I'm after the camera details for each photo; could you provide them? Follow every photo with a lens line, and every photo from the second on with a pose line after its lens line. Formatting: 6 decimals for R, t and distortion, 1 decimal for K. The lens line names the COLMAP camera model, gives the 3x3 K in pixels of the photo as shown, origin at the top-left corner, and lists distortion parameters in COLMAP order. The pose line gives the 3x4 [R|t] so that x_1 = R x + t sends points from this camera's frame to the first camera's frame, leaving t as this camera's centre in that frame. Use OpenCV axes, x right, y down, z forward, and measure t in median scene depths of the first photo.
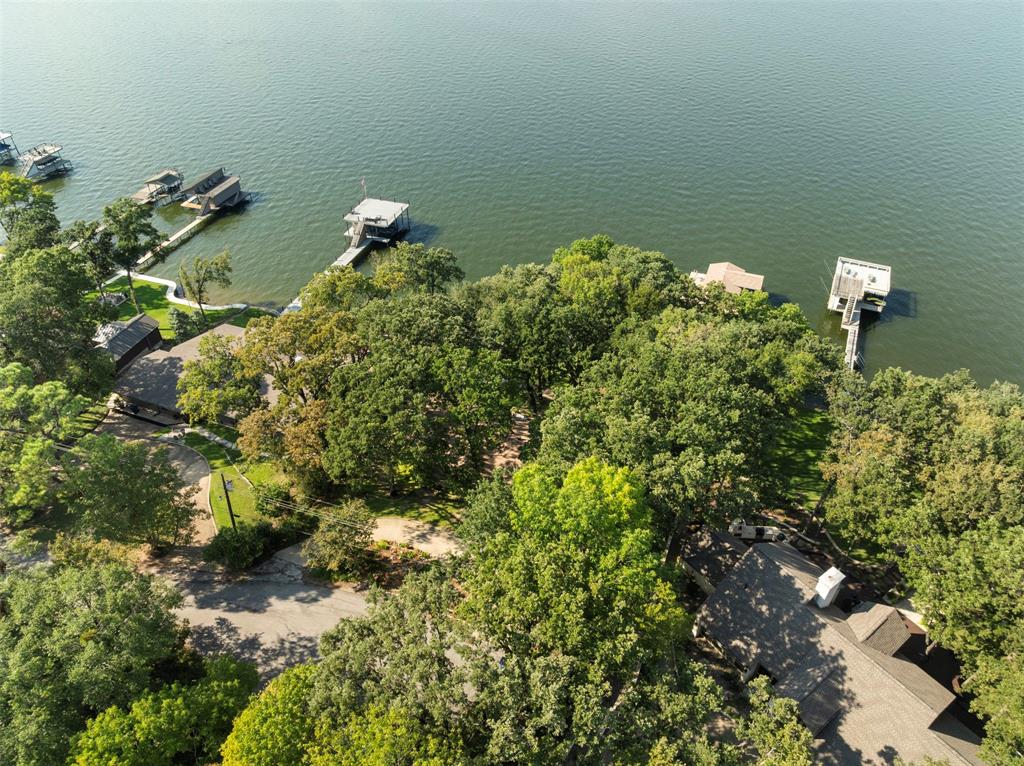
lens RADIAL K [[701.4, 0, 516.9], [0, 701.4, 380.9], [0, 0, 1]] dist [-0.034438, -0.005431]
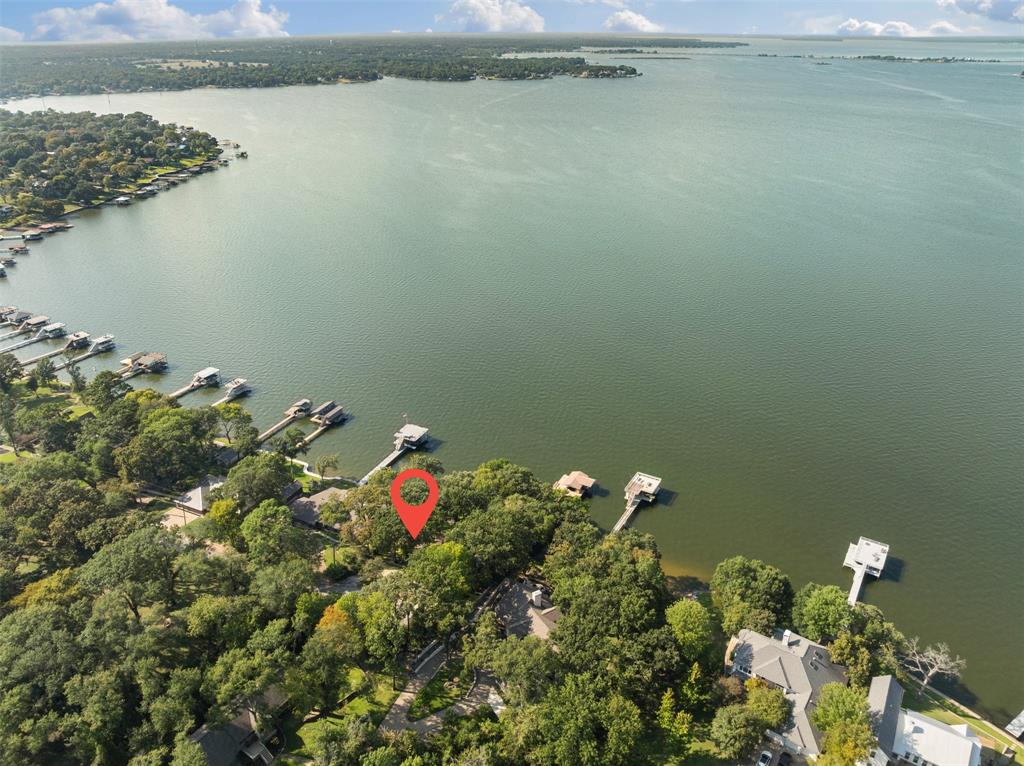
lens RADIAL K [[701.4, 0, 508.4], [0, 701.4, 382.2], [0, 0, 1]] dist [-0.034438, -0.005431]
pose [[0.993367, 0.047116, -0.104895, 0.377132], [-0.070108, 0.971206, -0.227693, 0.065242], [0.091147, 0.233537, 0.968067, -1.265116]]
